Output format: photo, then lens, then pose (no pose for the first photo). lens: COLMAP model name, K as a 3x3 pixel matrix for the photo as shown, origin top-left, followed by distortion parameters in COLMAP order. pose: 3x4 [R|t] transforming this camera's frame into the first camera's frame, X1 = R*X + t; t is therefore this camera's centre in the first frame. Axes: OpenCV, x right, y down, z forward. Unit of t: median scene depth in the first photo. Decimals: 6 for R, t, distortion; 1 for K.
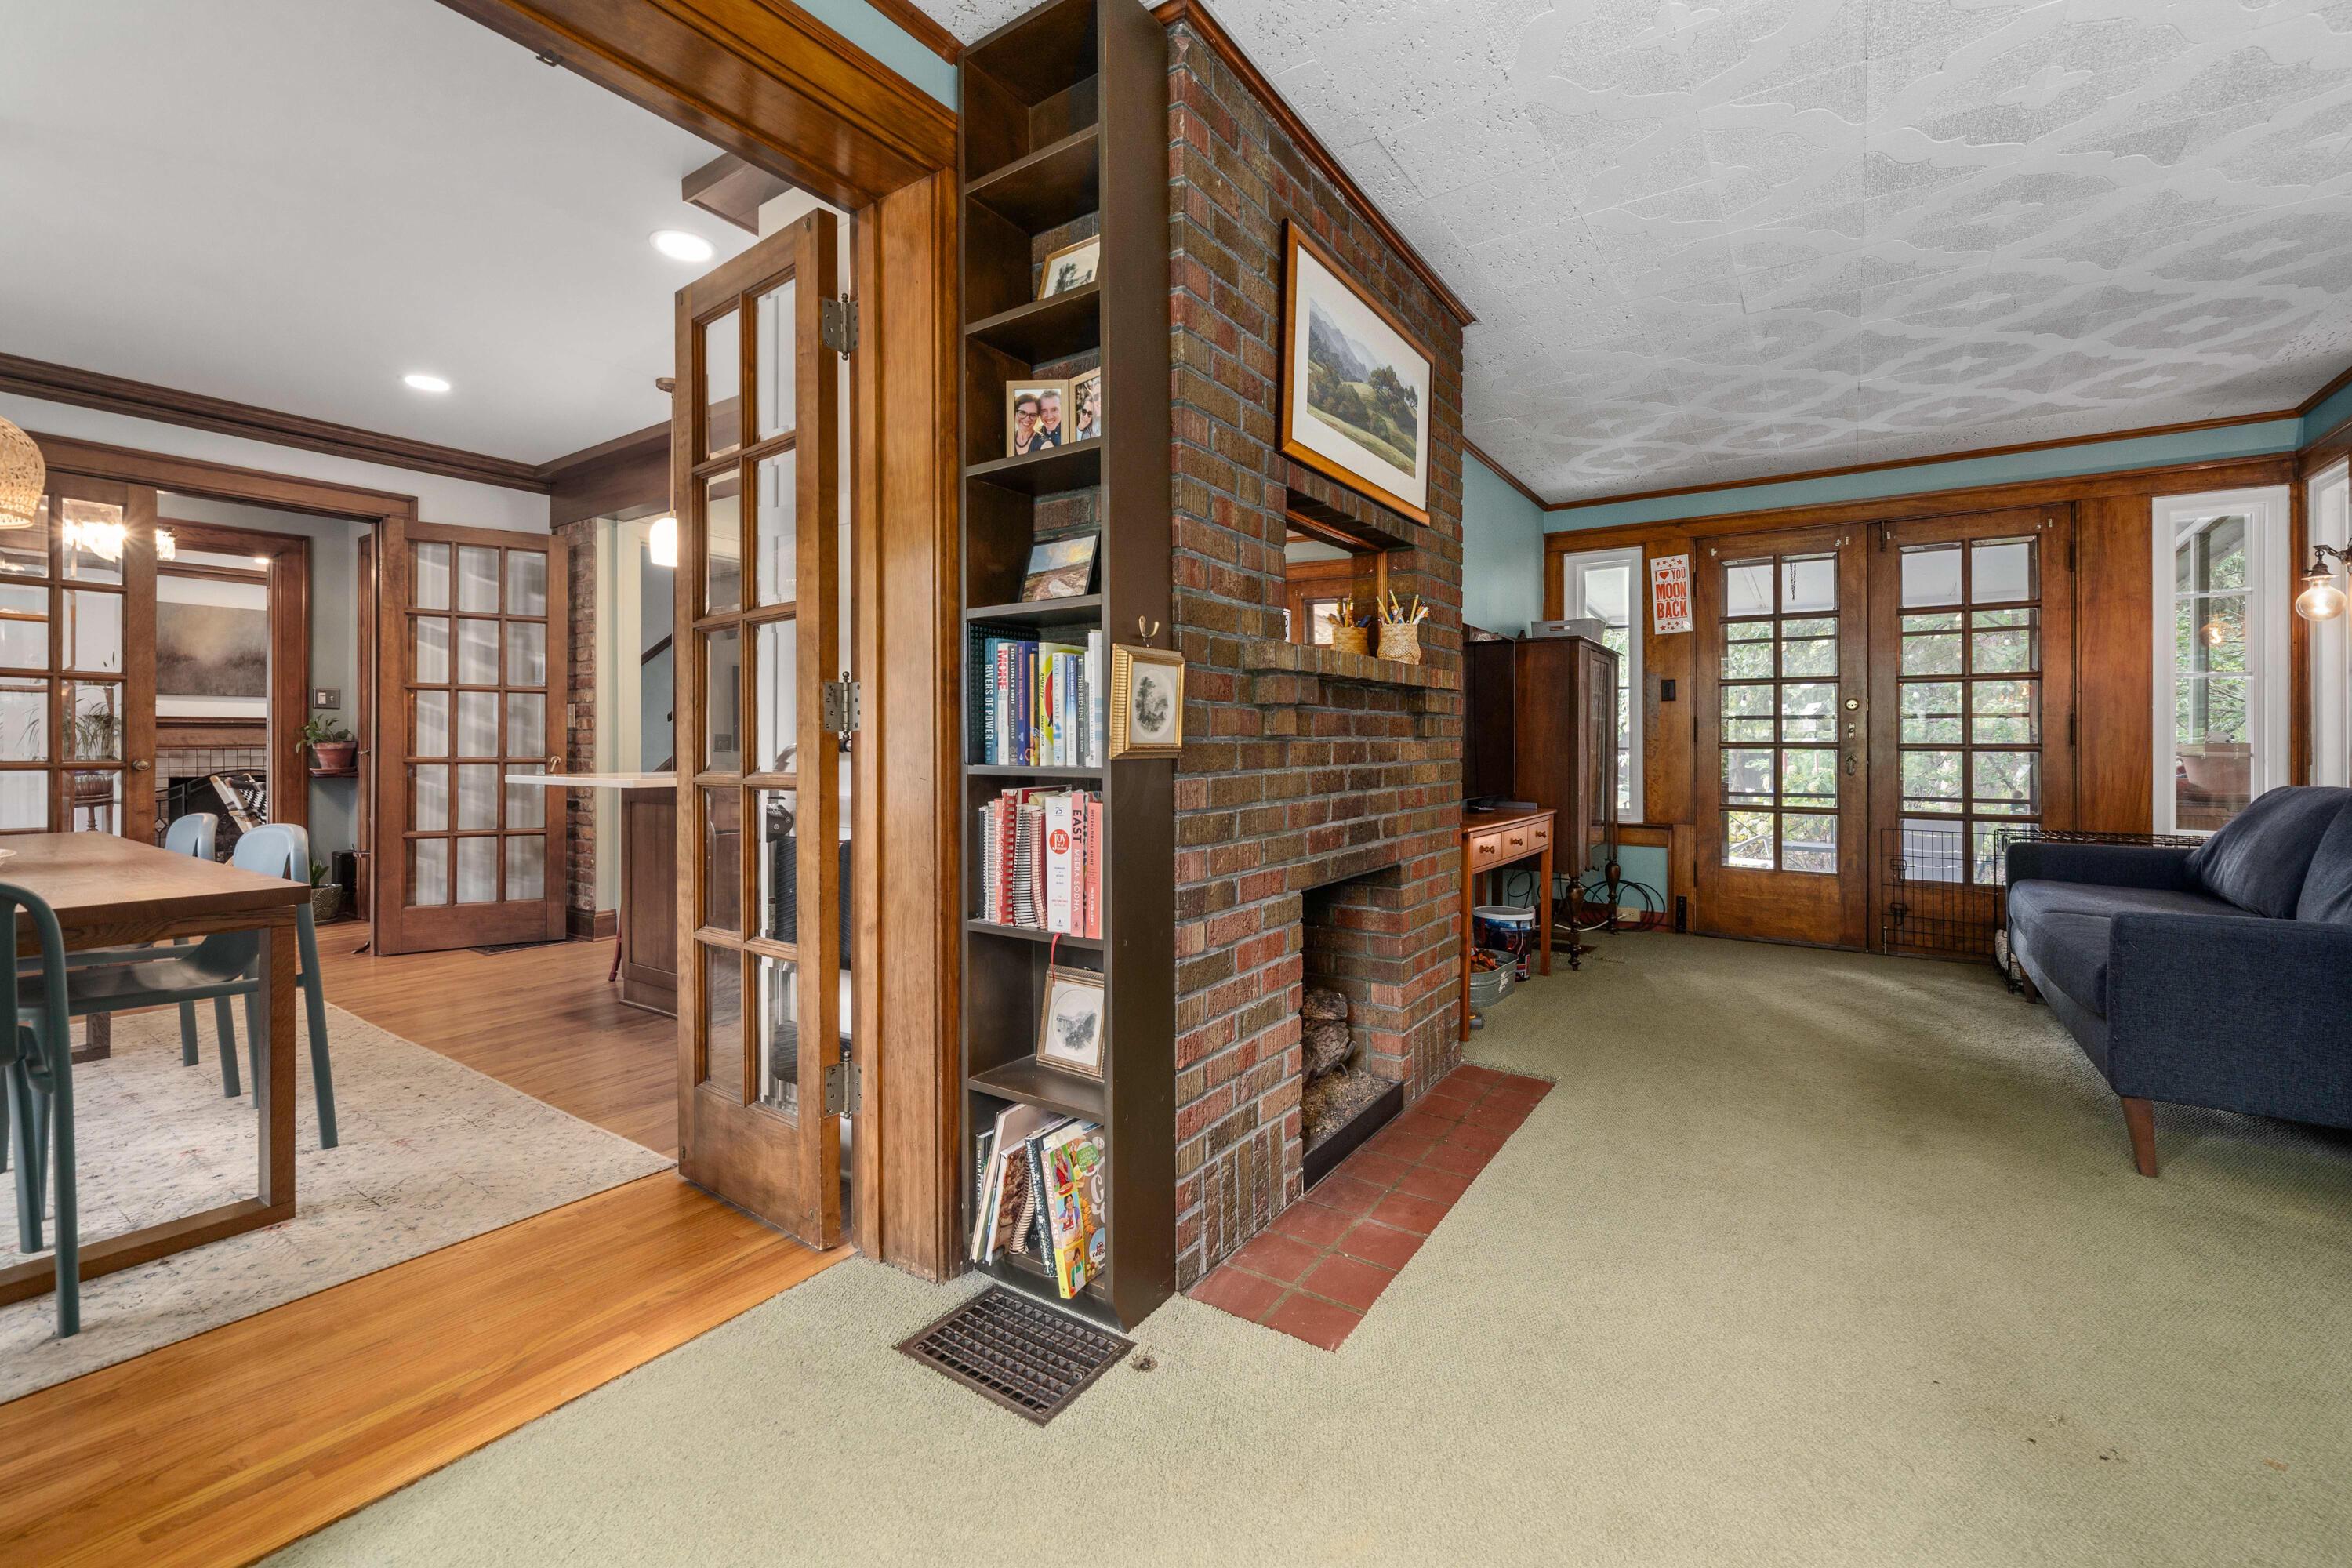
lens RADIAL K [[967.3, 0, 1194.4], [0, 967.3, 737.5], [0, 0, 1]] dist [-0.003037, -0.000048]
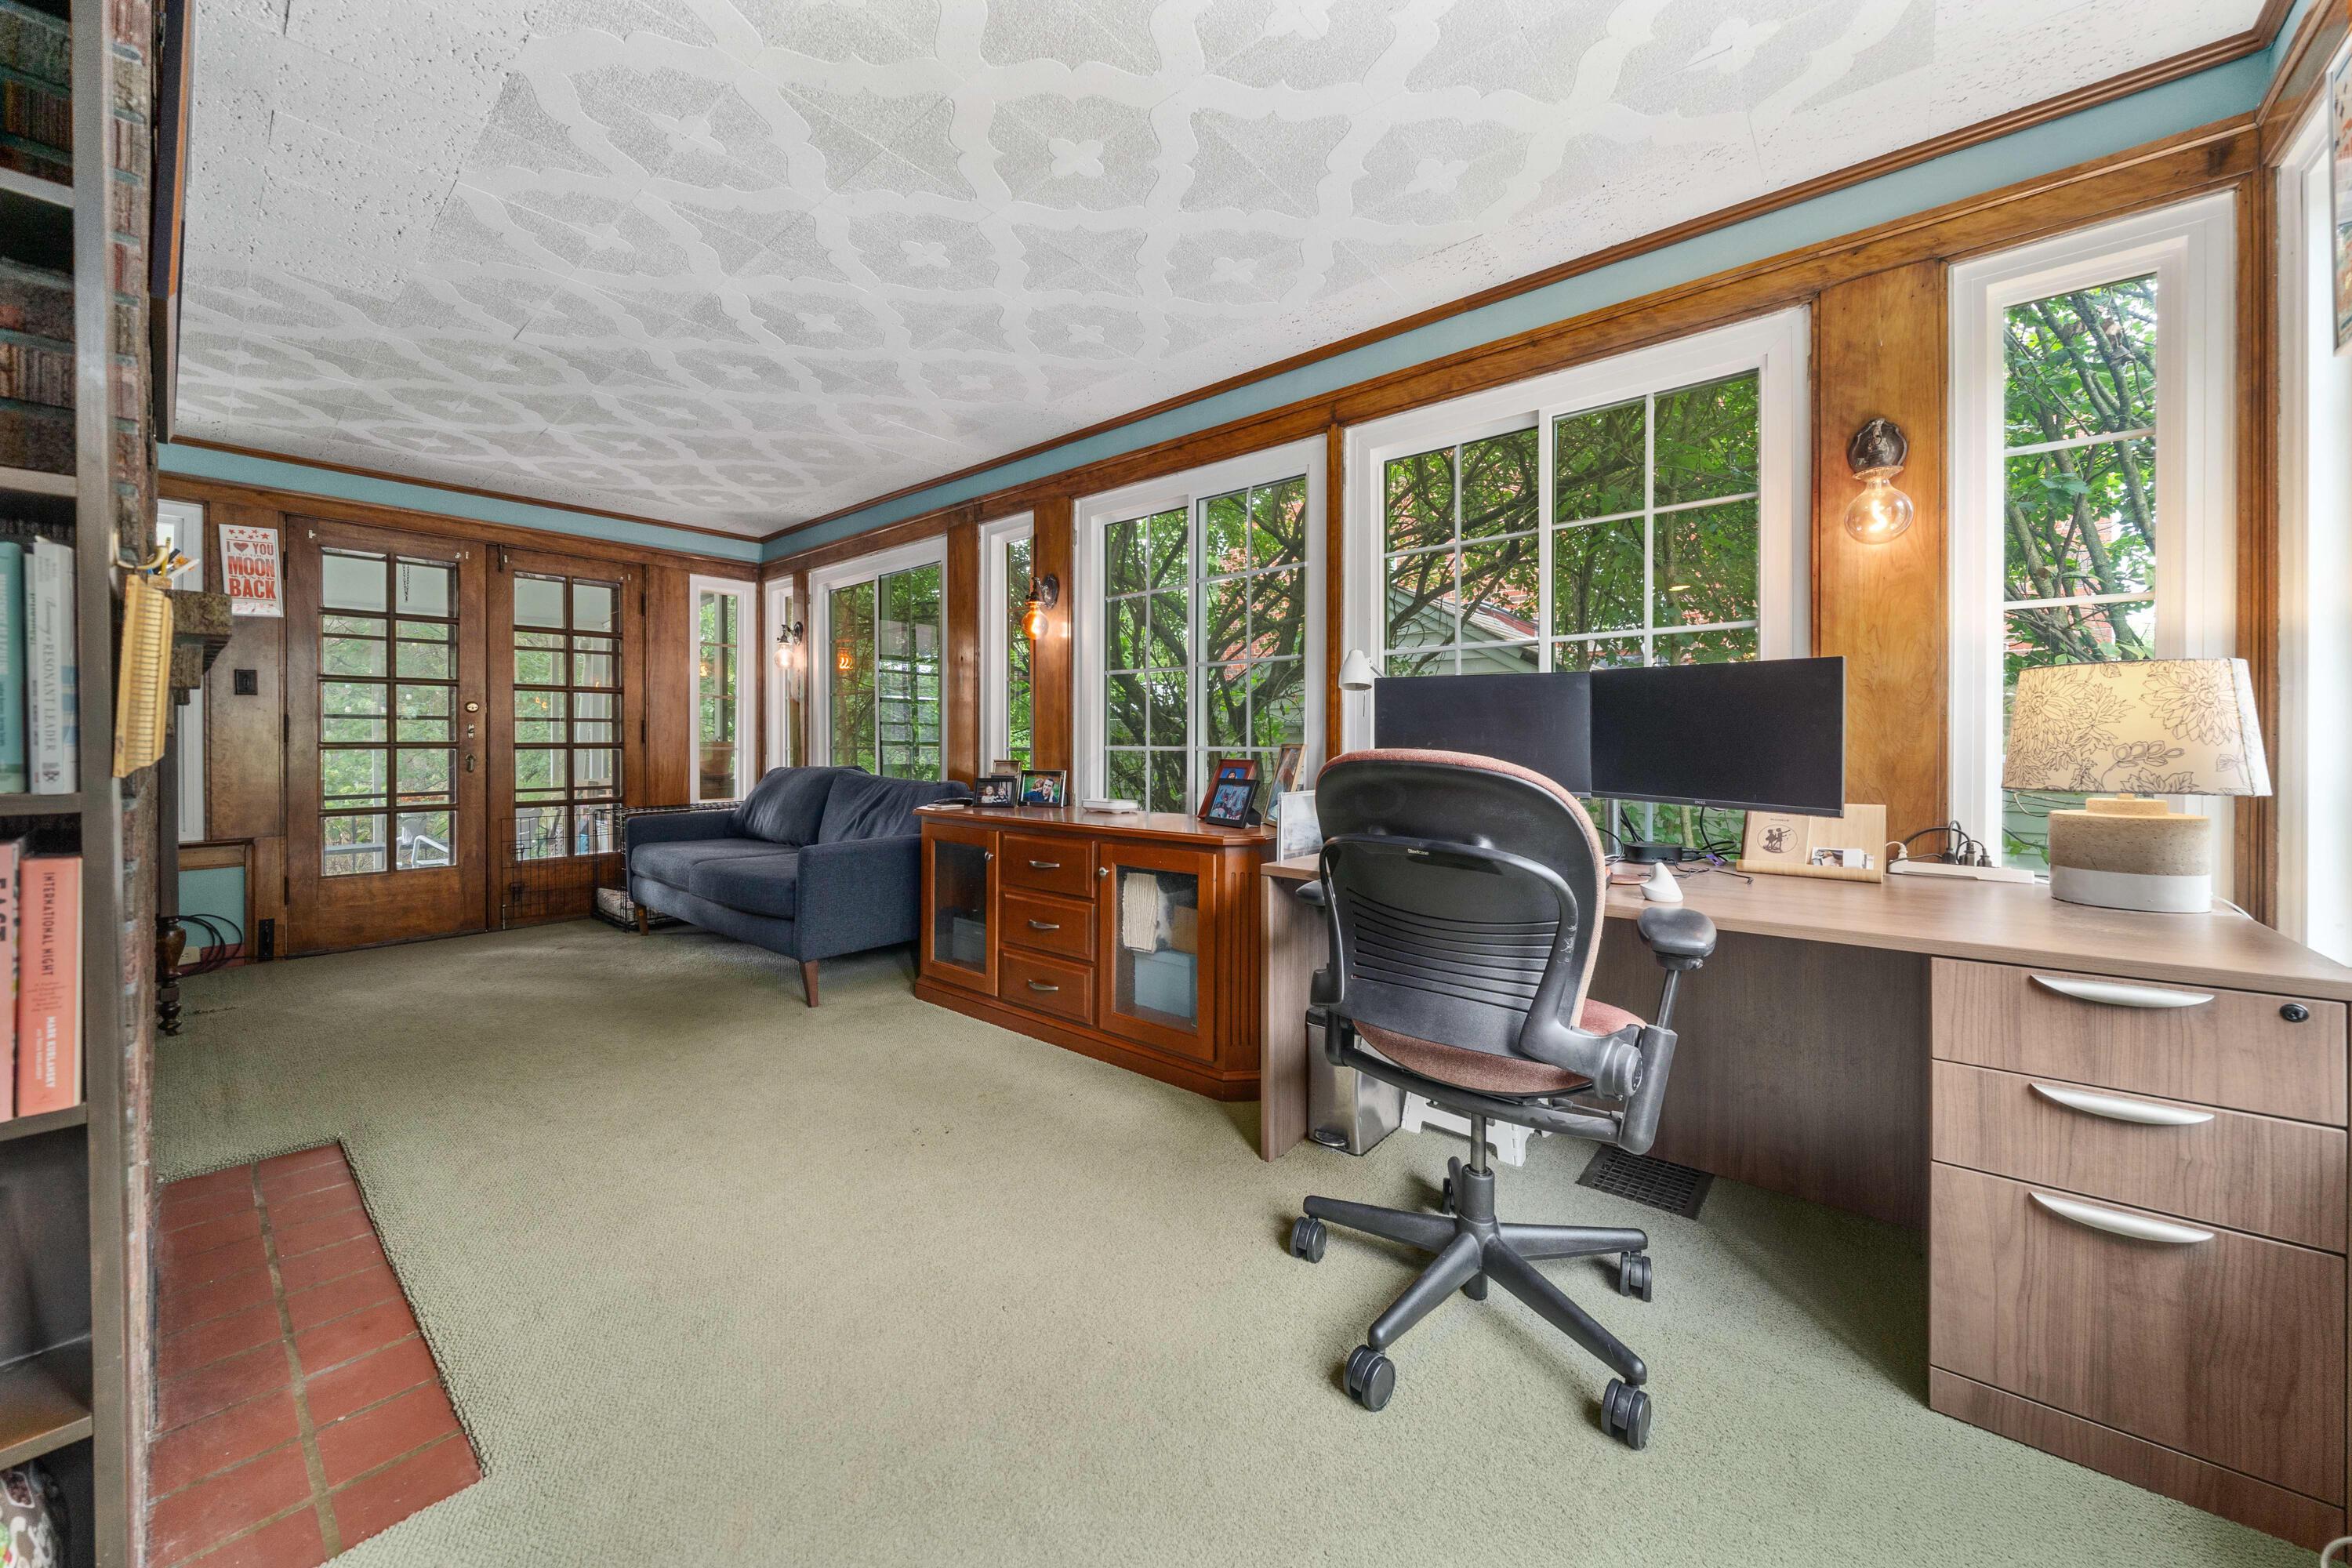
lens RADIAL K [[840.8, 0, 1174.1], [0, 840.8, 741.2], [0, 0, 1]] dist [-0.009972, 0.000908]
pose [[0.117260, -0.003795, 0.993094, -0.206158], [-0.000936, 0.999992, 0.003931, -0.000433], [-0.993101, -0.001391, 0.117255, 0.136438]]
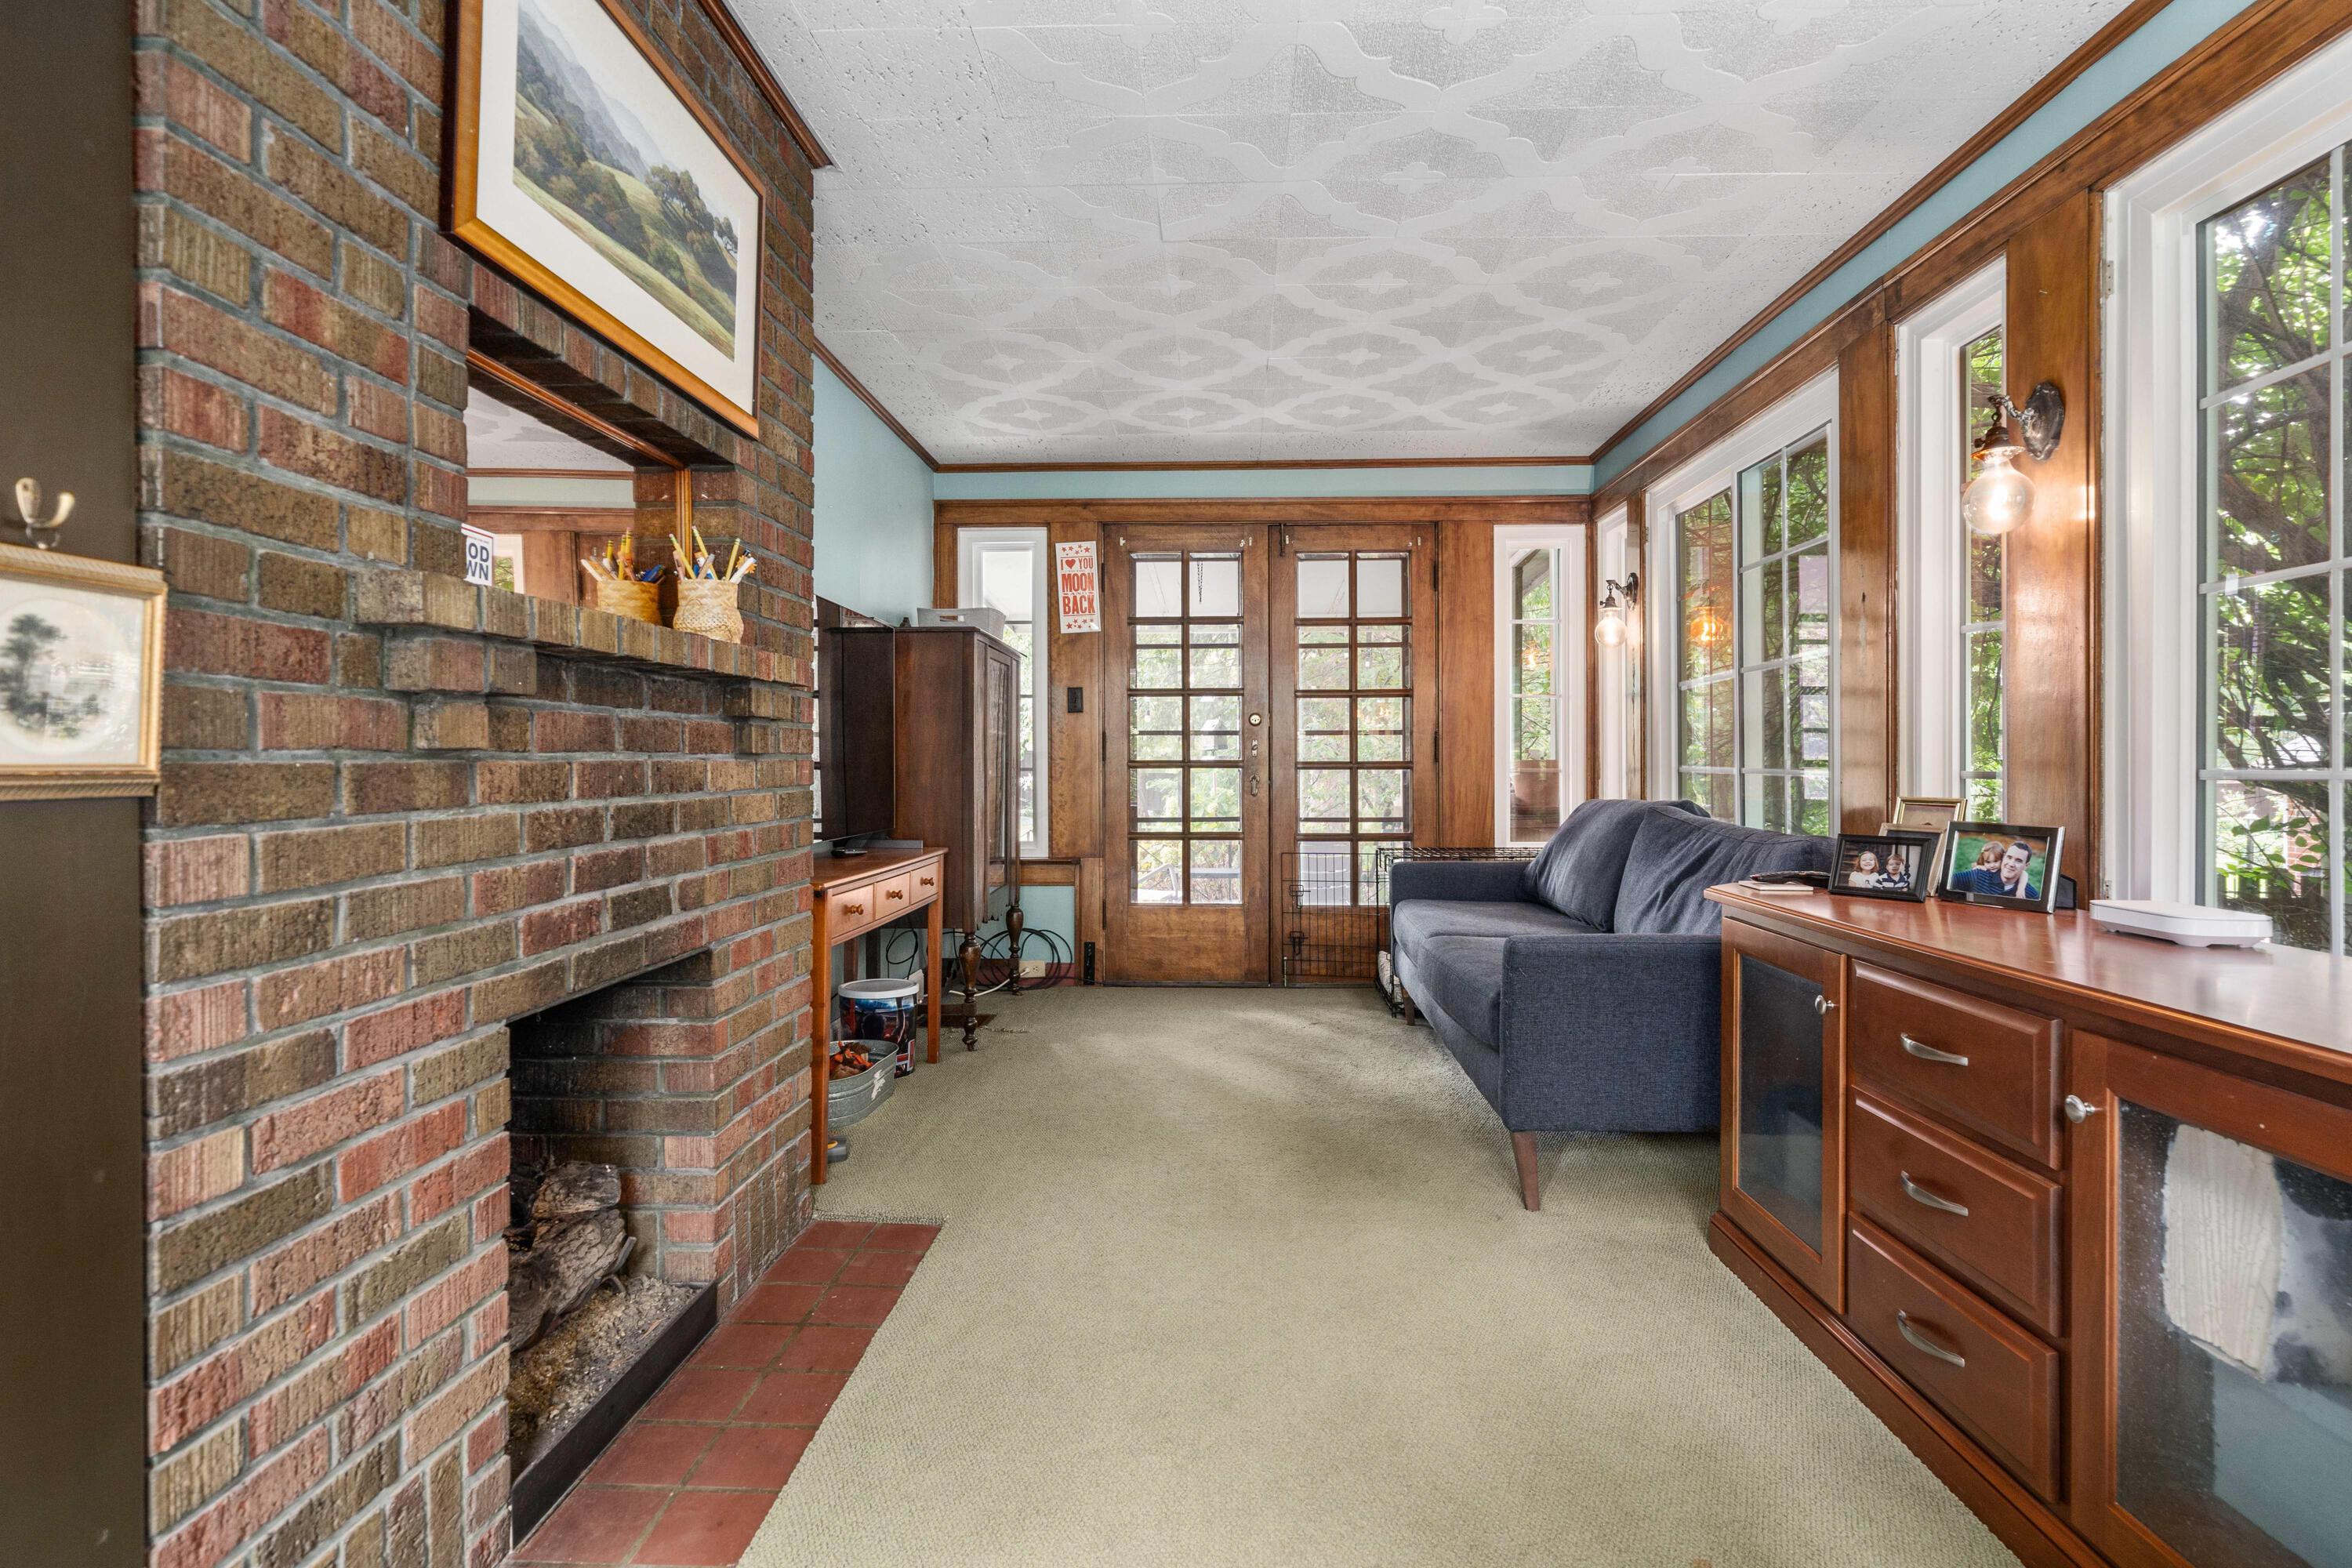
lens RADIAL K [[1163.7, 0, 1184.6], [0, 1163.7, 757.8], [0, 0, 1]] dist [0.001683, 0.001071]
pose [[0.851010, -0.002352, 0.525145, 0.051184], [0.002125, 0.999997, 0.001034, 0.001435], [-0.525146, 0.000236, 0.851012, 0.115455]]
